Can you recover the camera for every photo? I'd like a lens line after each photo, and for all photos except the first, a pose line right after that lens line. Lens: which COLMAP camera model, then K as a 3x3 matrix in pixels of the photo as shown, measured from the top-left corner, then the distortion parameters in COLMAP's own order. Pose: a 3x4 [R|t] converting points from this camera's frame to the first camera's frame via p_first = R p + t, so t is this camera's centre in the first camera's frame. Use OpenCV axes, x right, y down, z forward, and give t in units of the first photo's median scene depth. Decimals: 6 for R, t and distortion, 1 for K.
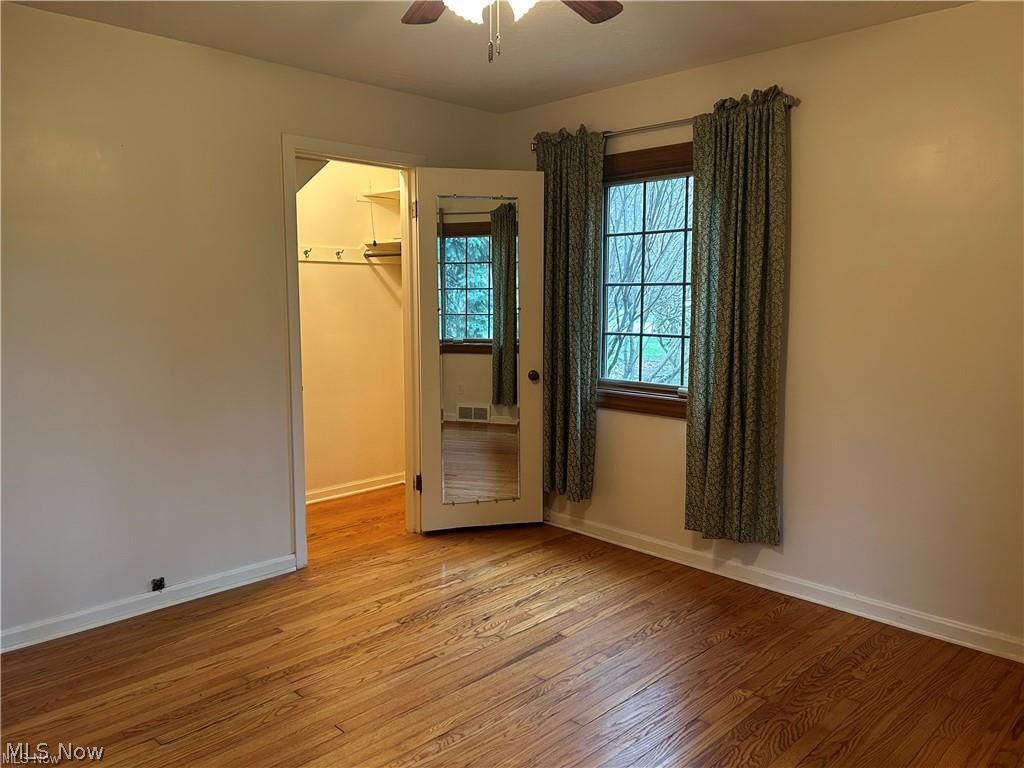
lens RADIAL K [[768.7, 0, 510.1], [0, 768.7, 379.2], [0, 0, 1]] dist [0.052032, -0.054336]
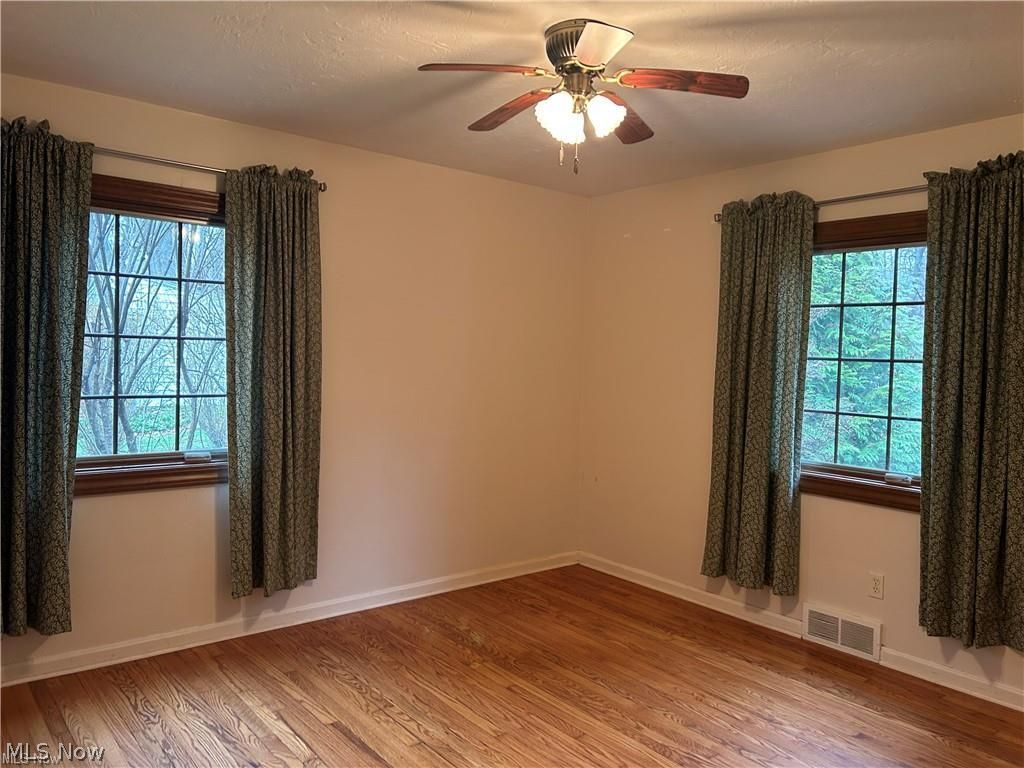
lens RADIAL K [[768.7, 0, 533.4], [0, 768.7, 374.6], [0, 0, 1]] dist [0.052032, -0.054336]
pose [[0.083316, -0.027718, 0.996138, -0.700918], [0.082458, 0.996377, 0.020828, -0.070710], [-0.993106, 0.080404, 0.085300, 0.552557]]
